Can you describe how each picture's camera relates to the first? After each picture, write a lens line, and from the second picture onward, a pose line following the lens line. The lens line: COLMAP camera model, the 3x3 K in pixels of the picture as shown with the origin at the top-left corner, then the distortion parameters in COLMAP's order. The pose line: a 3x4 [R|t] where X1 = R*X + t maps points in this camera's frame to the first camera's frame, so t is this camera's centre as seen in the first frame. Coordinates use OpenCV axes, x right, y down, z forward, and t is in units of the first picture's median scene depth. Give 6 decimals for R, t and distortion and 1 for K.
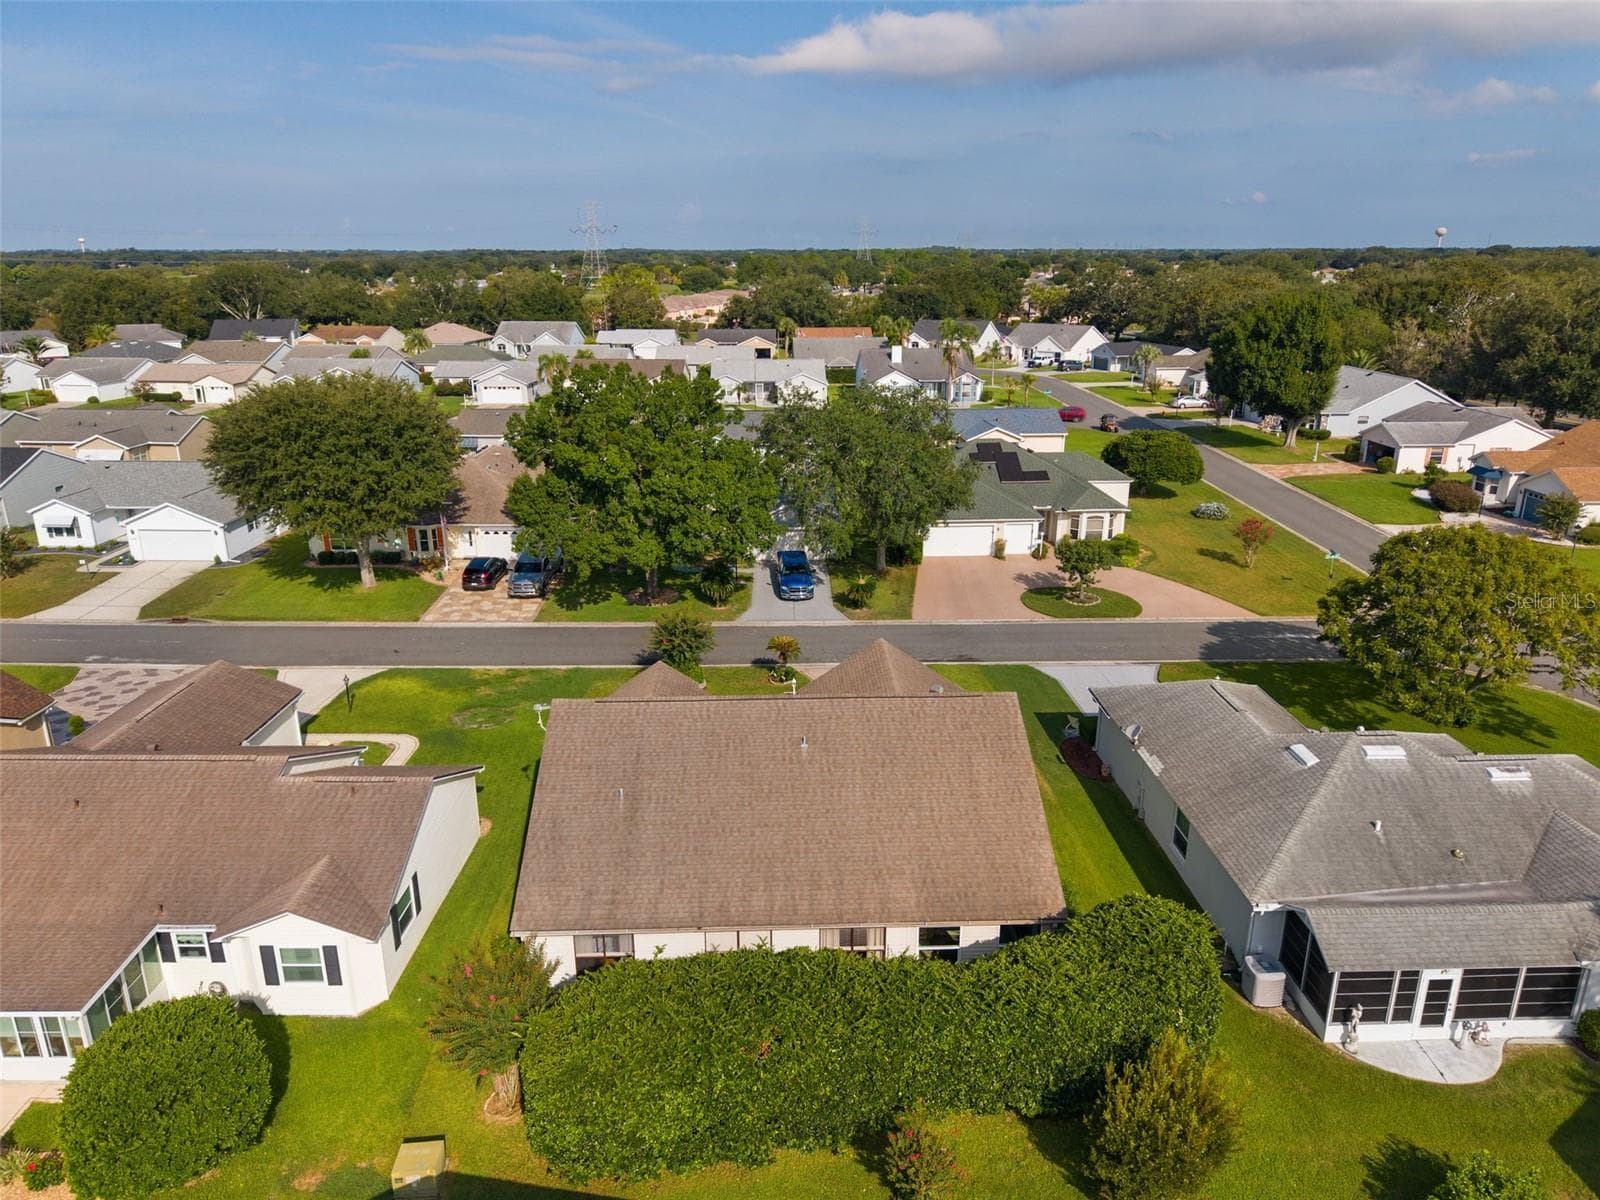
lens RADIAL K [[1076.8, 0, 800.0], [0, 1076.8, 600.0], [0, 0, 1]] dist [0.027340, -0.027935]
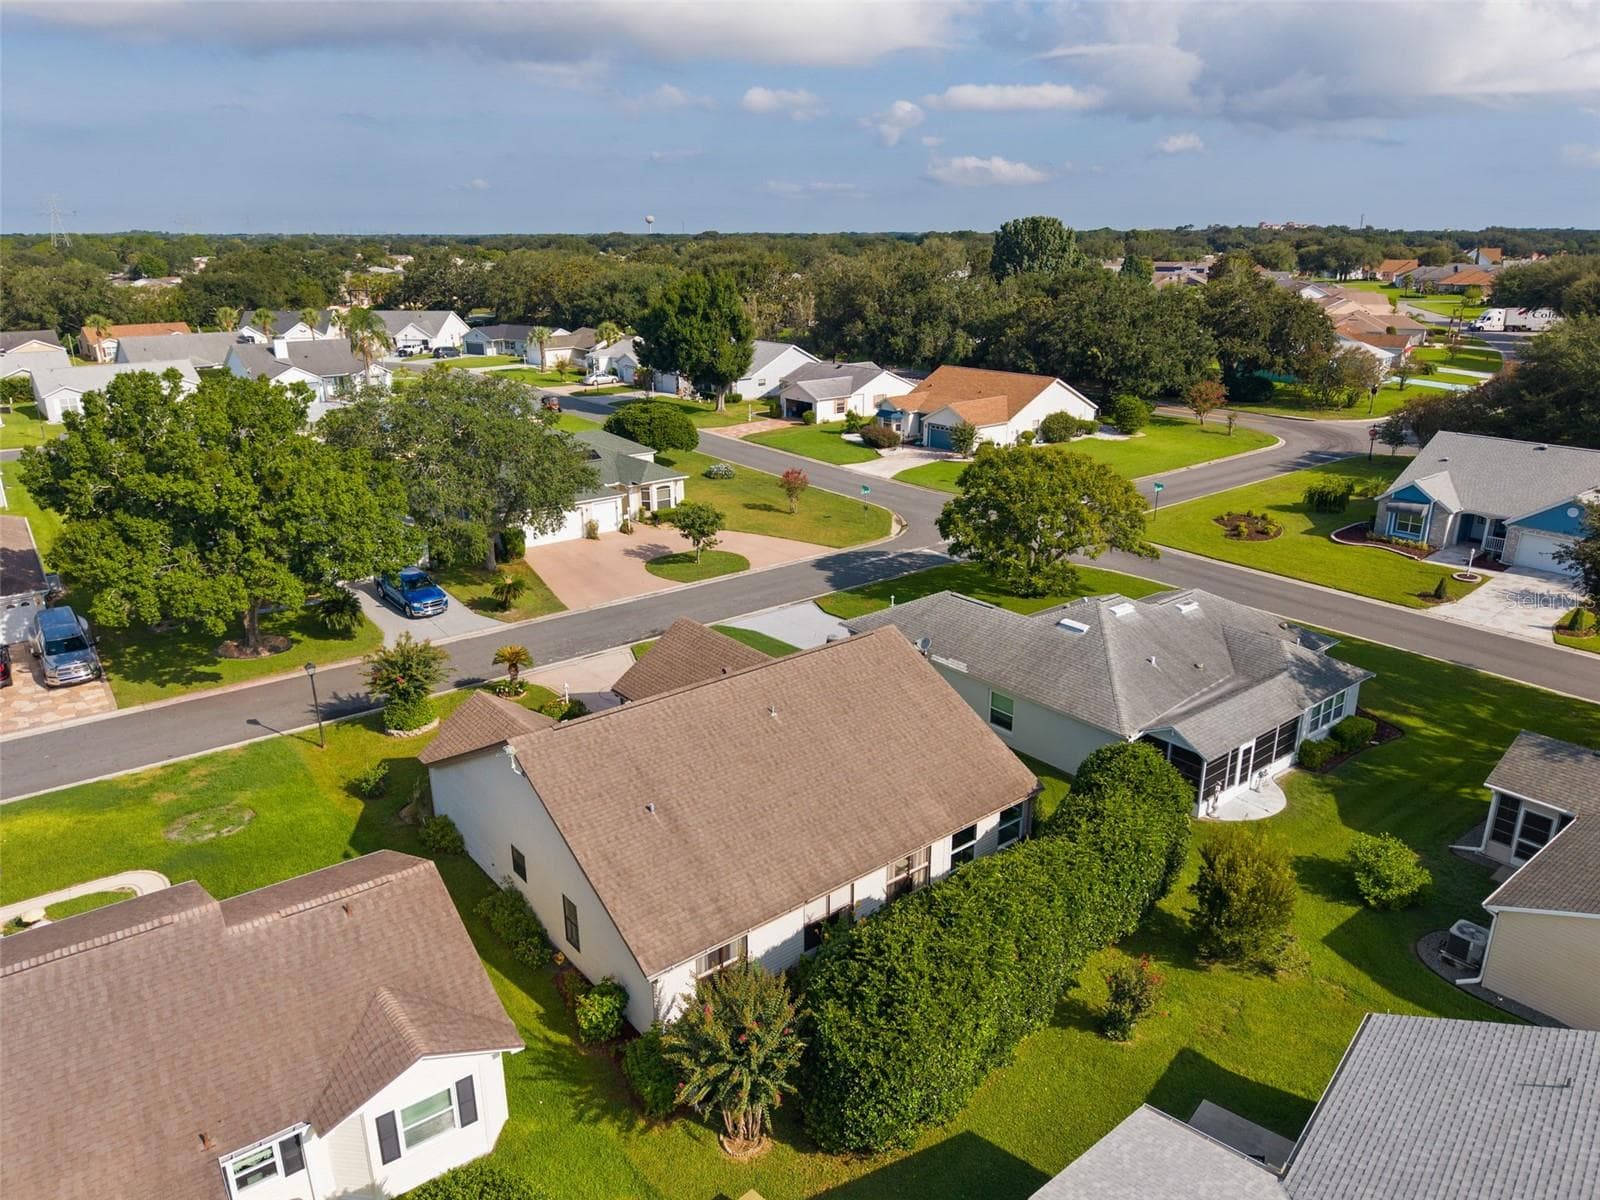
lens RADIAL K [[1072.1, 0, 803.9], [0, 1072.1, 622.2], [0, 0, 1]] dist [0.054618, -0.071933]
pose [[0.797391, -0.203616, 0.568074, -0.244052], [0.186069, 0.978449, 0.089527, -0.016148], [-0.574061, 0.034313, 0.818093, 0.069578]]
